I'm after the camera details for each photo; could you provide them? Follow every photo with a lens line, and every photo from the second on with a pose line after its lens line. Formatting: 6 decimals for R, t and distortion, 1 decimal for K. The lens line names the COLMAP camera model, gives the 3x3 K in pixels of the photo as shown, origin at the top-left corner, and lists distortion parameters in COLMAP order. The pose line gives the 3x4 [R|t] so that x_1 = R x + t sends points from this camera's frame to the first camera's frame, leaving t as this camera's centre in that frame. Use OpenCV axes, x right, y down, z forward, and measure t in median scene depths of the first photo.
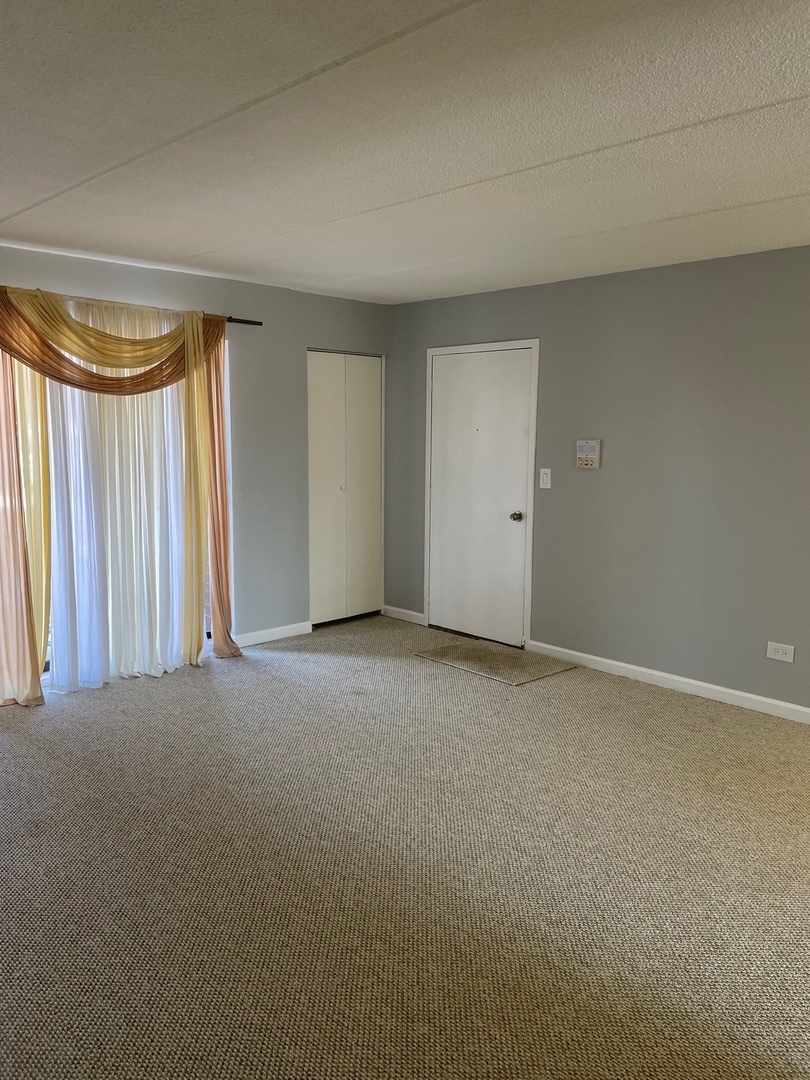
lens RADIAL K [[808.8, 0, 405.0], [0, 808.8, 540.0], [0, 0, 1]] dist [0.096797, -0.109326]
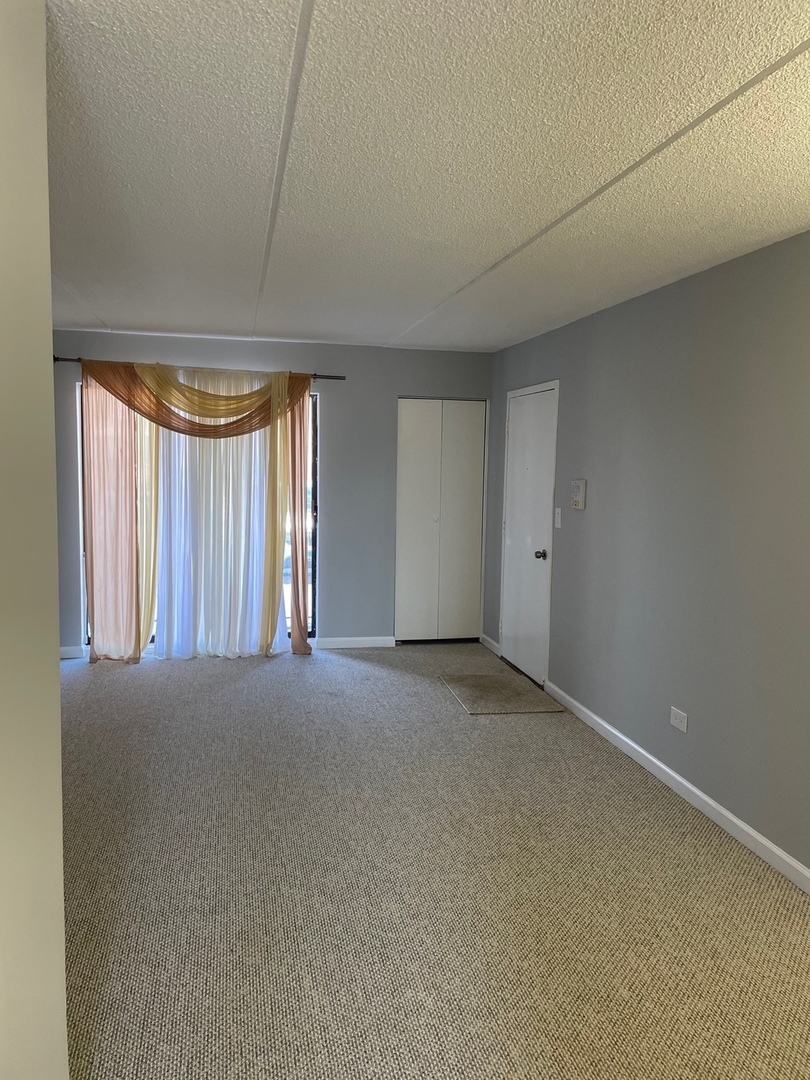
lens RADIAL K [[808.8, 0, 405.0], [0, 808.8, 540.0], [0, 0, 1]] dist [0.096797, -0.109326]
pose [[0.843533, 0.060982, -0.533603, 0.604632], [-0.085891, 0.996063, -0.021945, -0.012045], [0.530164, 0.064343, 0.845450, 0.066701]]
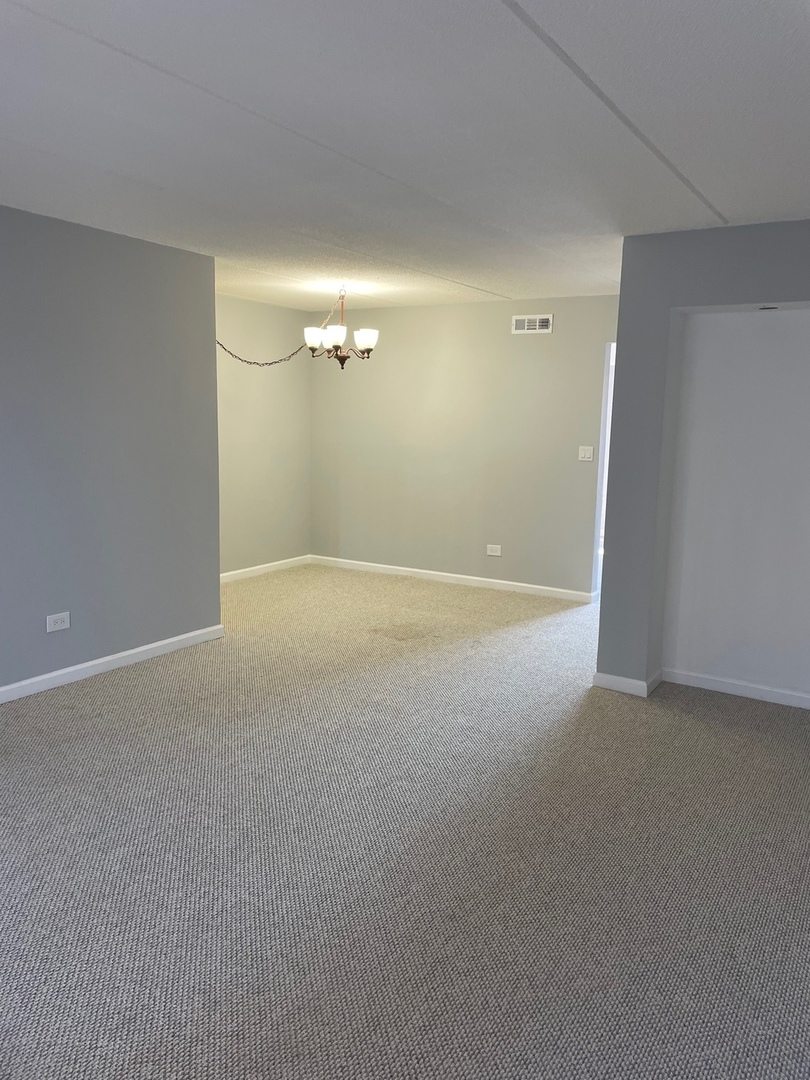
lens RADIAL K [[815.6, 0, 422.0], [0, 815.6, 552.5], [0, 0, 1]] dist [0.092318, -0.099838]
pose [[-0.252836, -0.178155, 0.950965, -0.545049], [0.108864, 0.971420, 0.210931, -0.100683], [-0.961365, 0.156857, -0.226215, 0.711111]]
